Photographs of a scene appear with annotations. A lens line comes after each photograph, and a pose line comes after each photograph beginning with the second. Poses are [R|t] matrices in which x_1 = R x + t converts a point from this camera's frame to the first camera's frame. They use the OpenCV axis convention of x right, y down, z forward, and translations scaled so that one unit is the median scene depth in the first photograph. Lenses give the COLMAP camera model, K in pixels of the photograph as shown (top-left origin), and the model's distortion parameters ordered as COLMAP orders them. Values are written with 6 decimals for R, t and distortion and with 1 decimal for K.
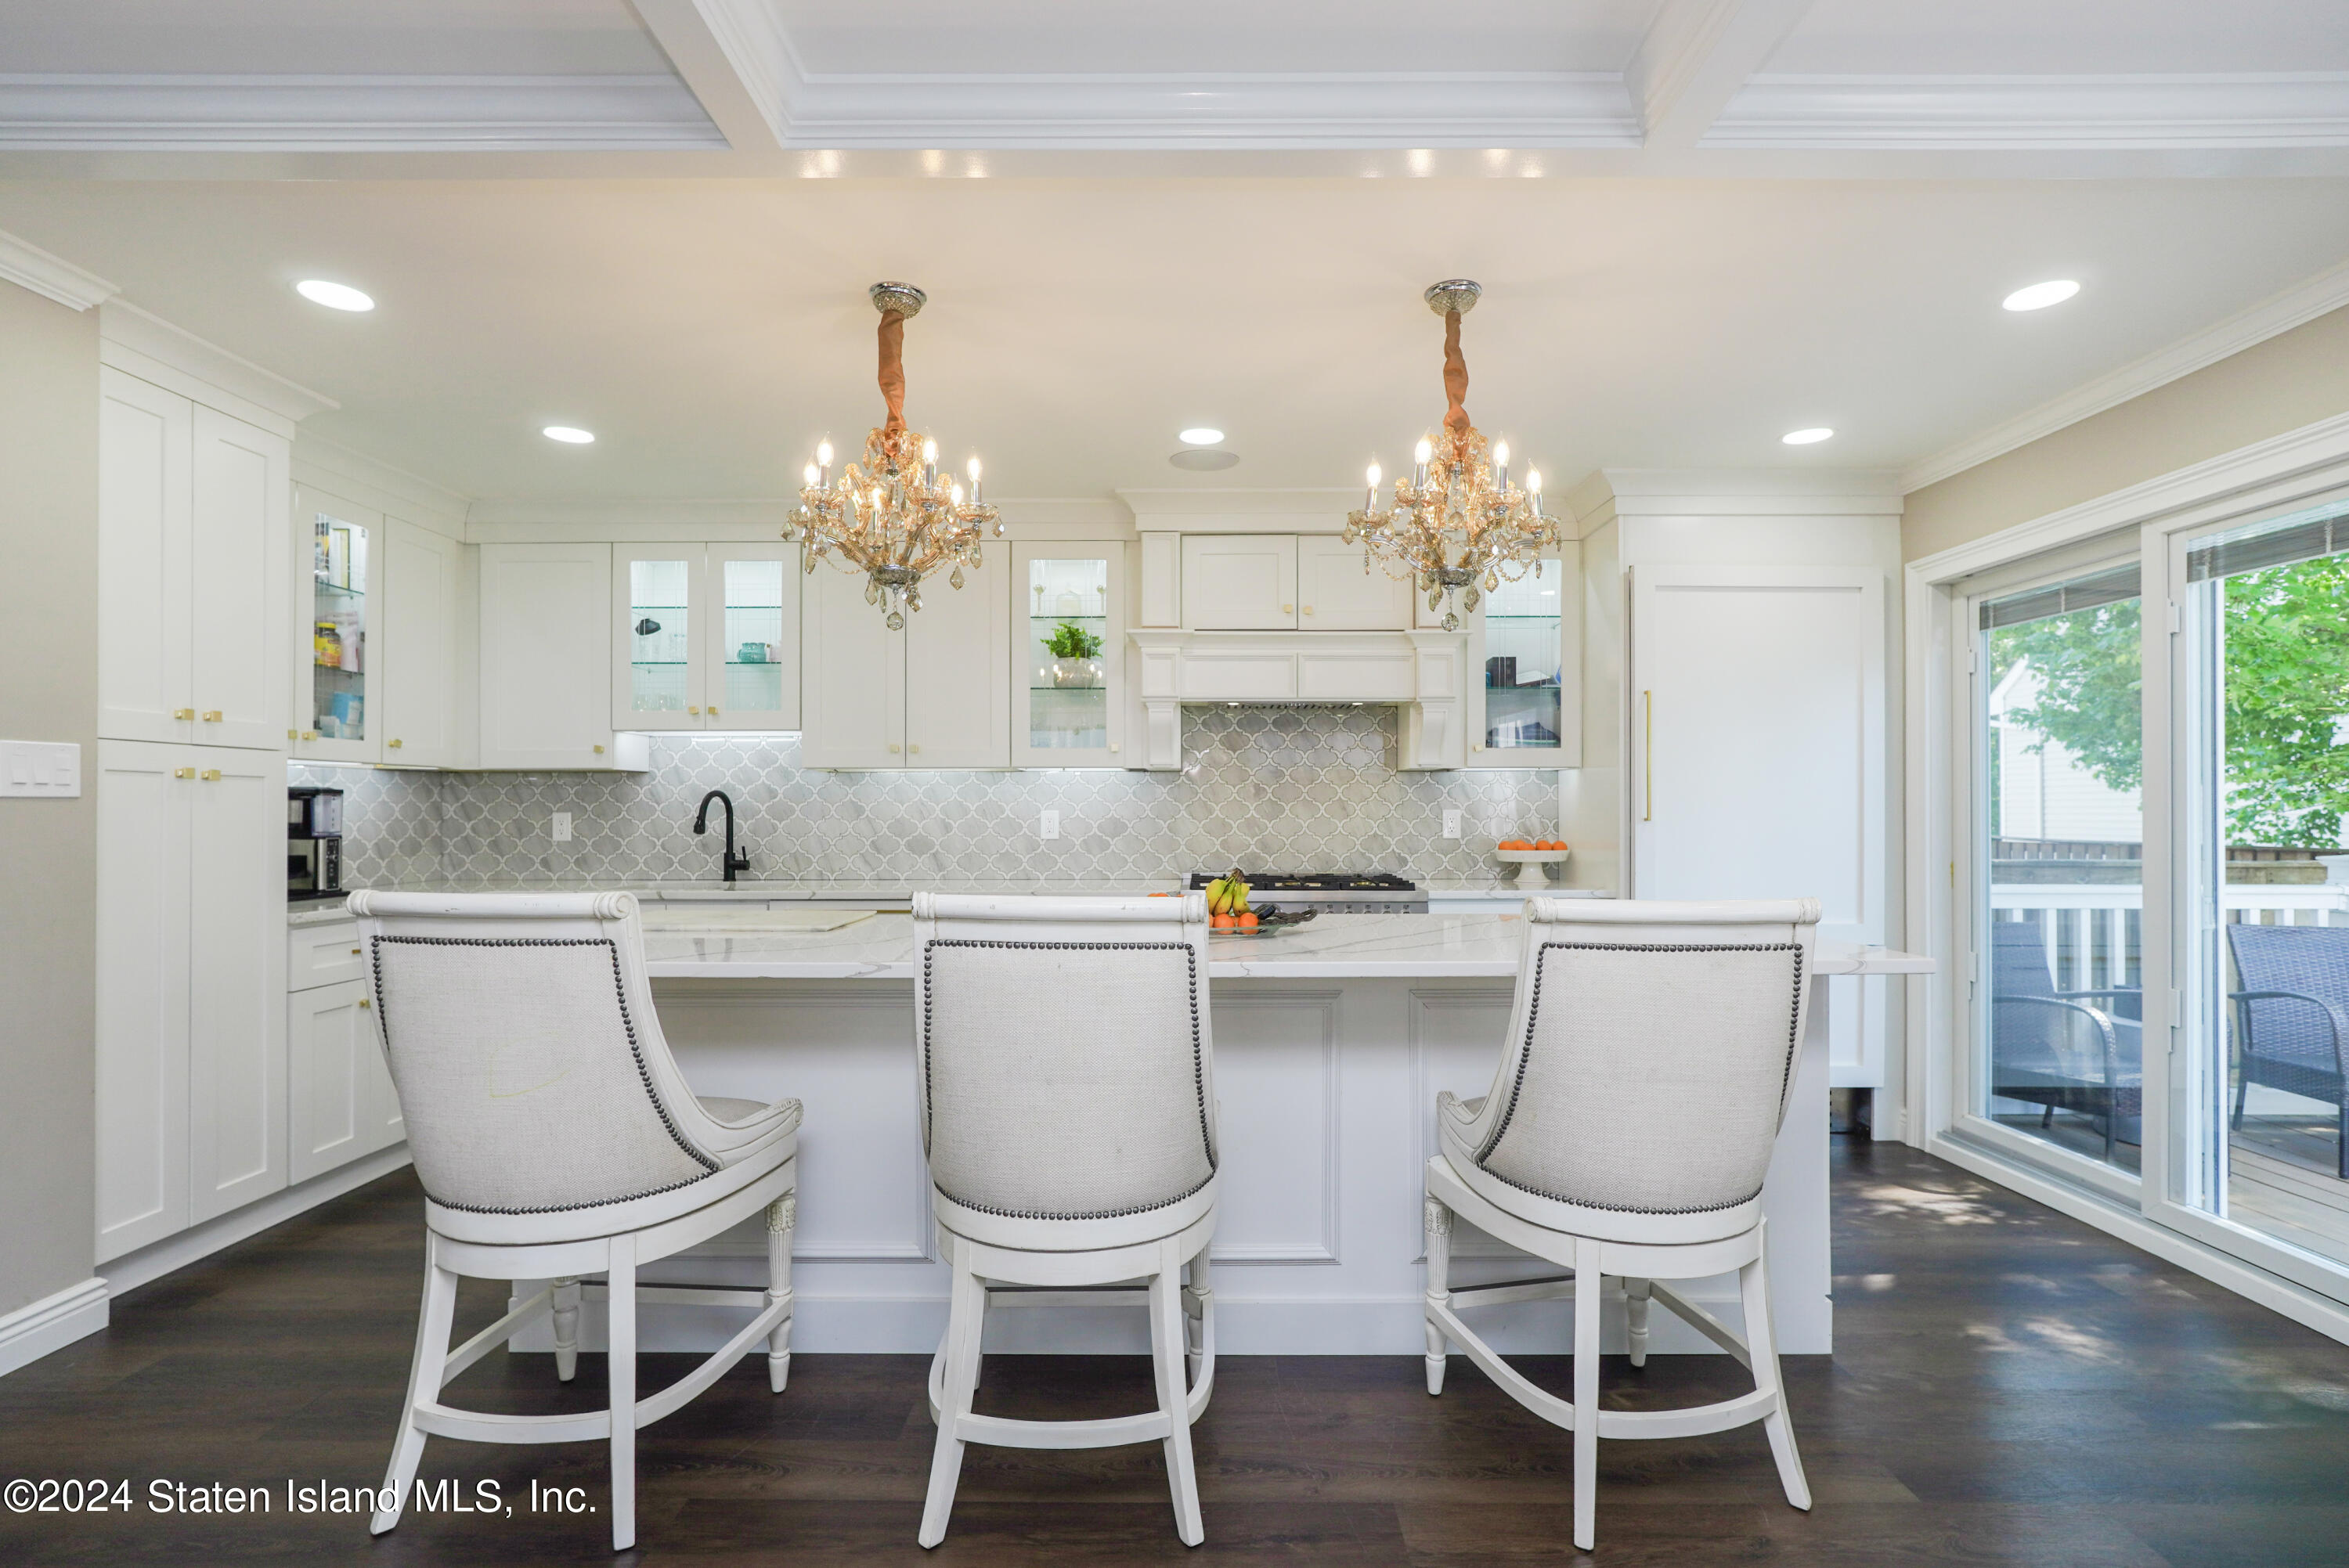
lens RADIAL K [[1121.9, 0, 1166.9], [0, 1121.9, 801.5], [0, 0, 1]] dist [-0.012987, 0.000713]
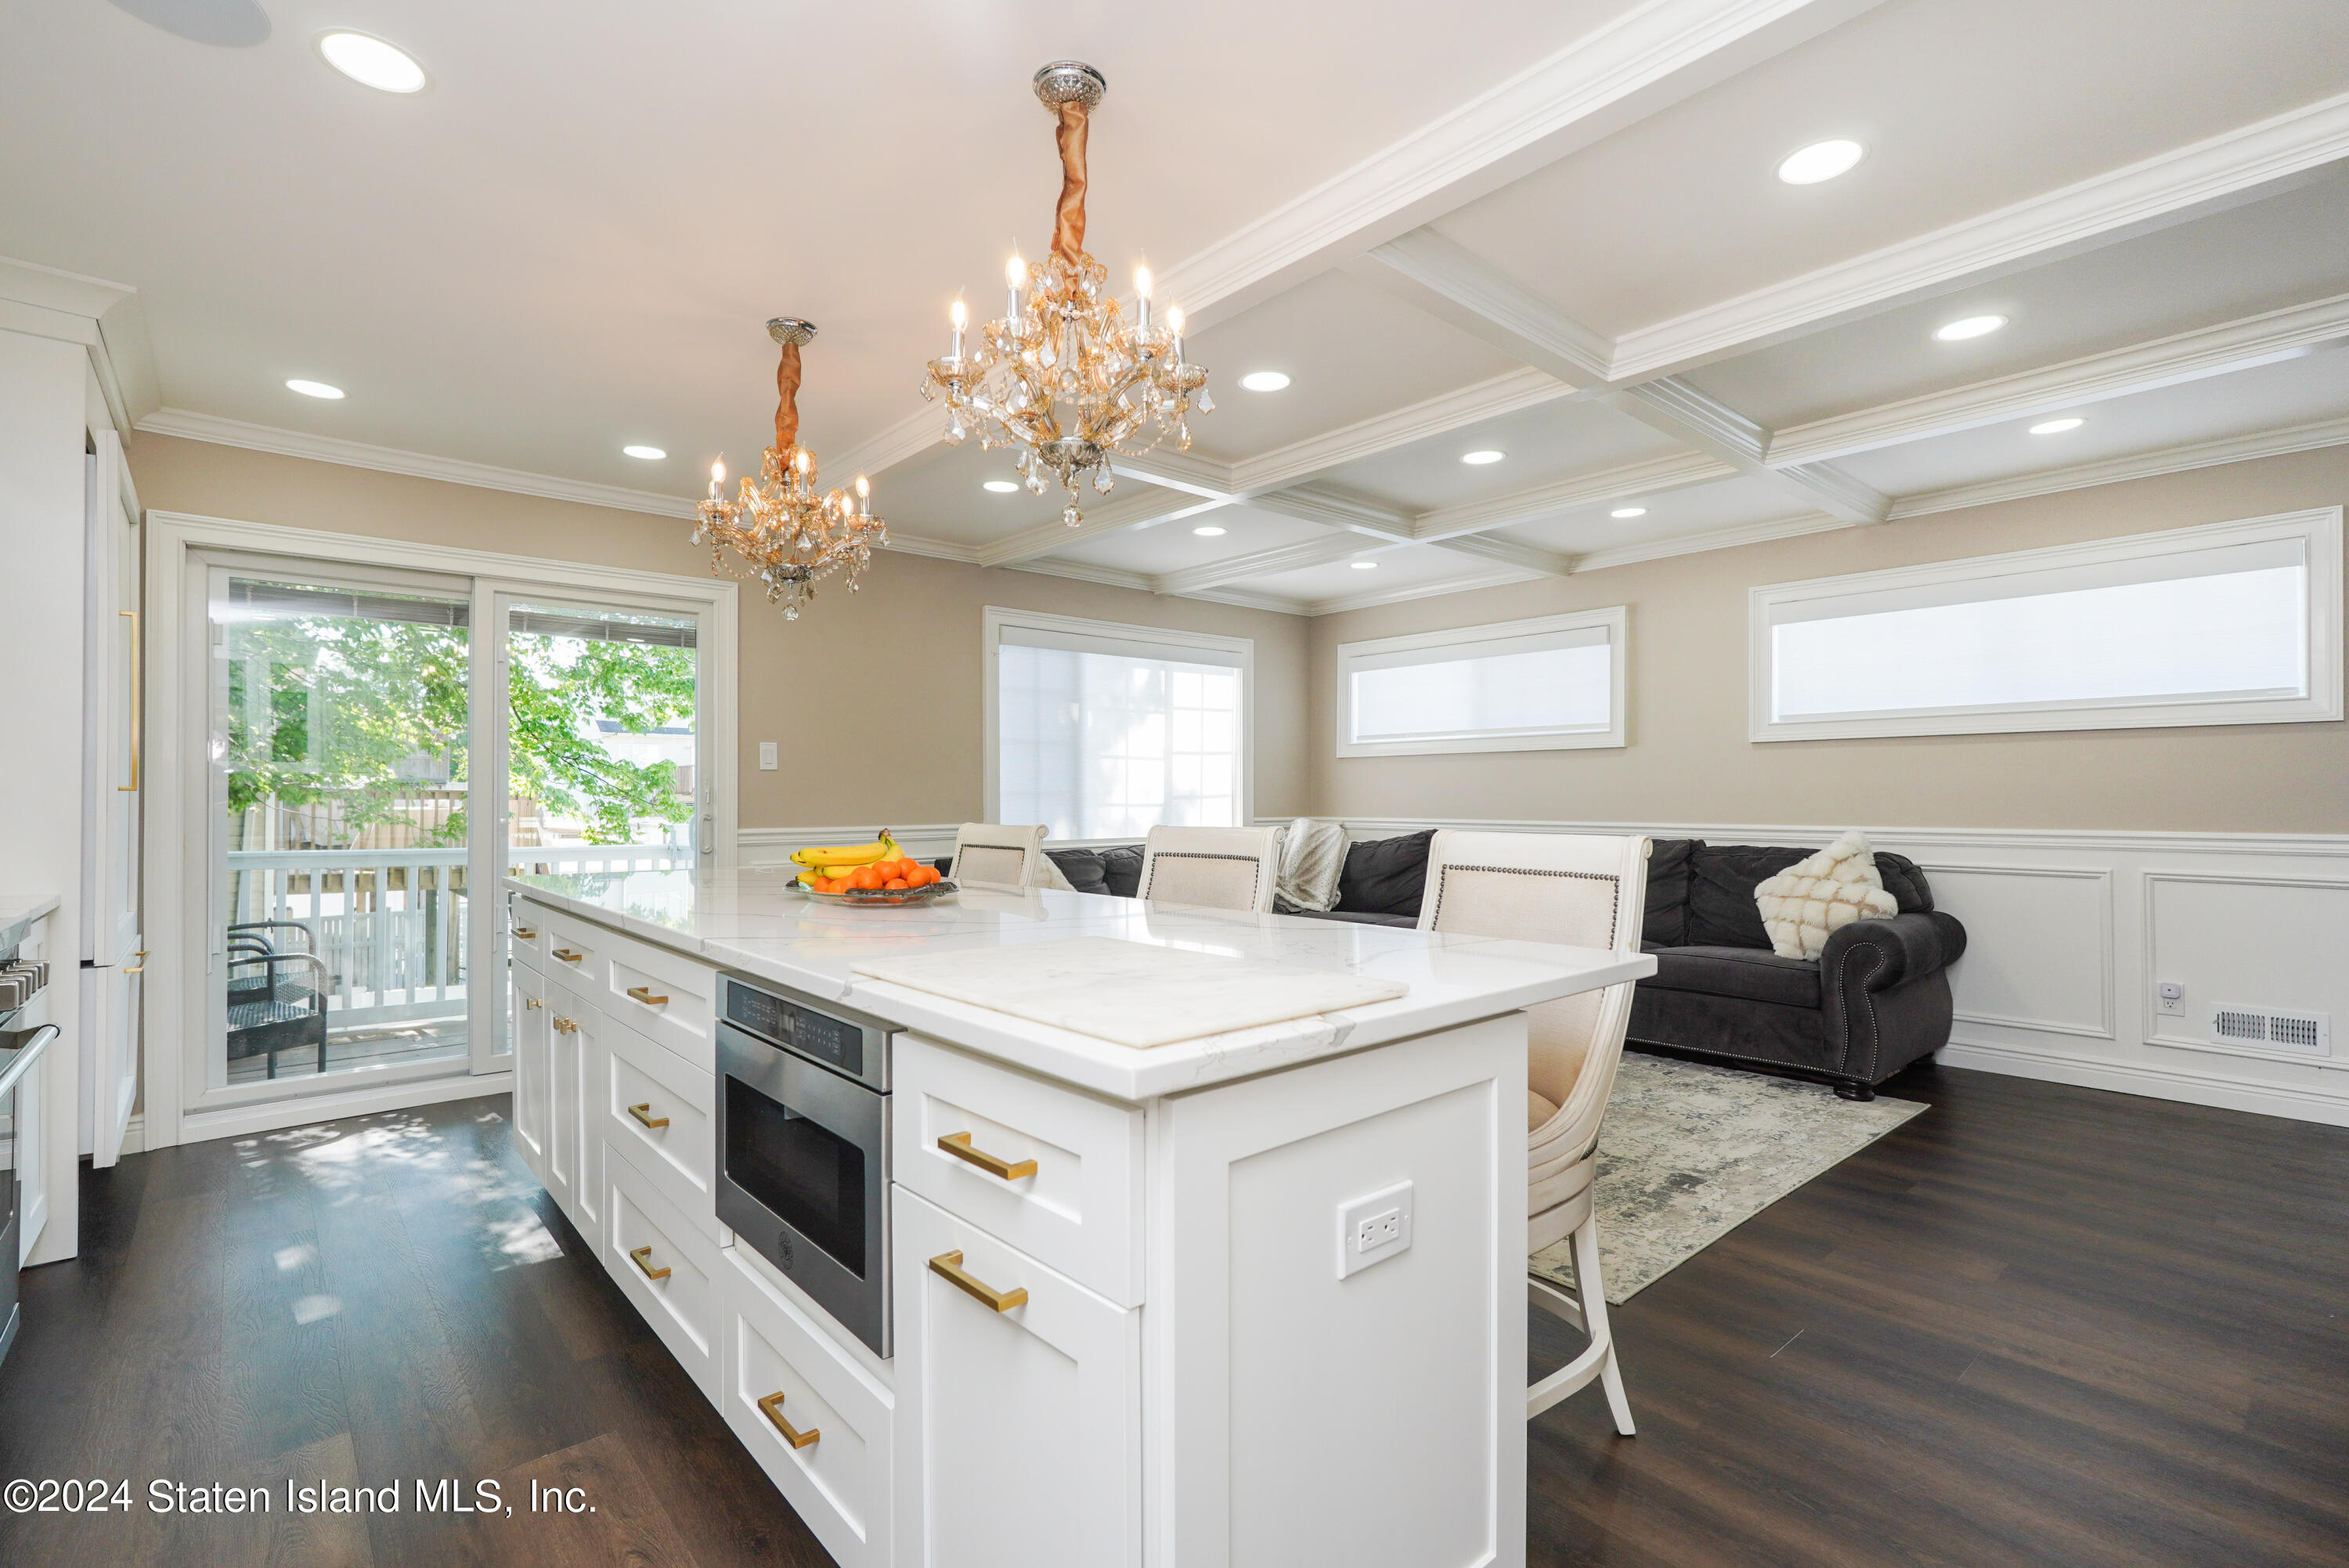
lens RADIAL K [[1094.1, 0, 1179.8], [0, 1094.1, 795.2], [0, 0, 1]] dist [-0.030021, 0.020438]
pose [[-0.651391, 0.004335, 0.758730, -0.480147], [-0.004860, 0.999939, -0.009886, 0.019680], [-0.758727, -0.010127, -0.651331, 0.812504]]
